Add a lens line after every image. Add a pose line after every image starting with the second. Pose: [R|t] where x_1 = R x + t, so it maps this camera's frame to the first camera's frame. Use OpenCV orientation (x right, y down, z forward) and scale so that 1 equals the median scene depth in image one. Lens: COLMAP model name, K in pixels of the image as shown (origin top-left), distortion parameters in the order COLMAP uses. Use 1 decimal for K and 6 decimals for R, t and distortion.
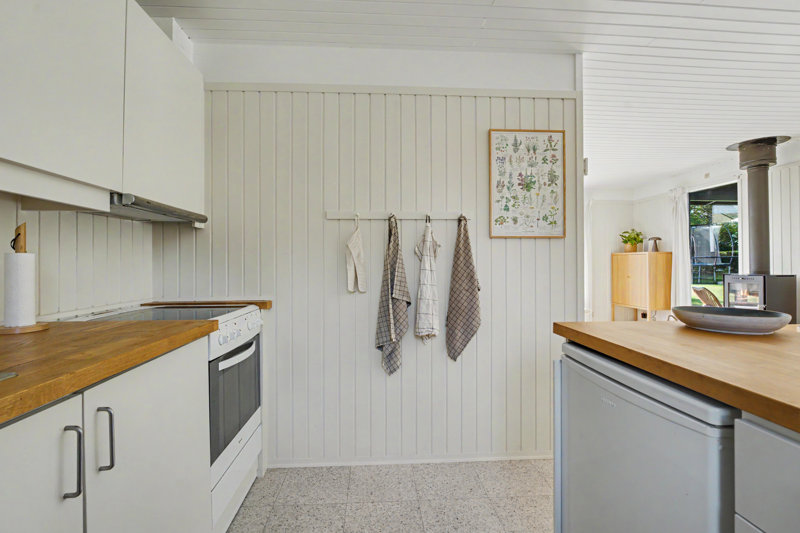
lens RADIAL K [[376.9, 0, 400.3], [0, 376.9, 254.1], [0, 0, 1]] dist [0.001055, 0.000306]
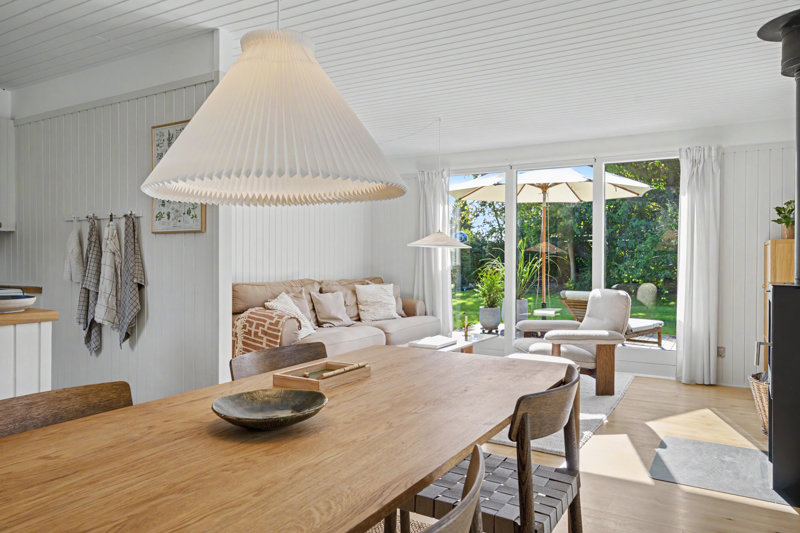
lens RADIAL K [[569.0, 0, 400.0], [0, 569.0, 266.5], [0, 0, 1]] dist [0.009878, 0.002102]
pose [[0.826050, 0.009532, -0.563516, 0.946969], [0.007933, 0.999561, 0.028537, 0.004112], [0.563541, -0.028044, 0.825612, 0.053165]]
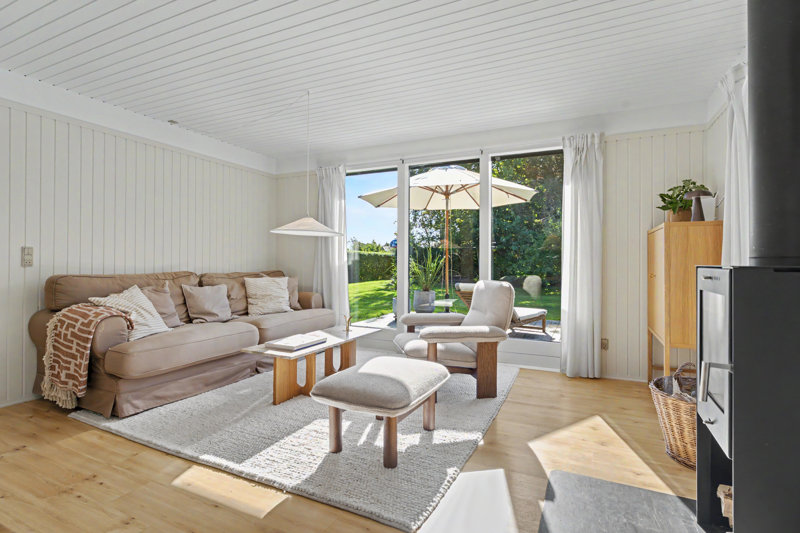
lens RADIAL K [[401.8, 0, 400.0], [0, 401.8, 266.5], [0, 0, 1]] dist [-0.004342, -0.000208]
pose [[0.870979, 0.006090, -0.491282, 0.858849], [0.007251, 0.999655, 0.025246, 0.044183], [0.491267, -0.025550, 0.870634, 0.547072]]
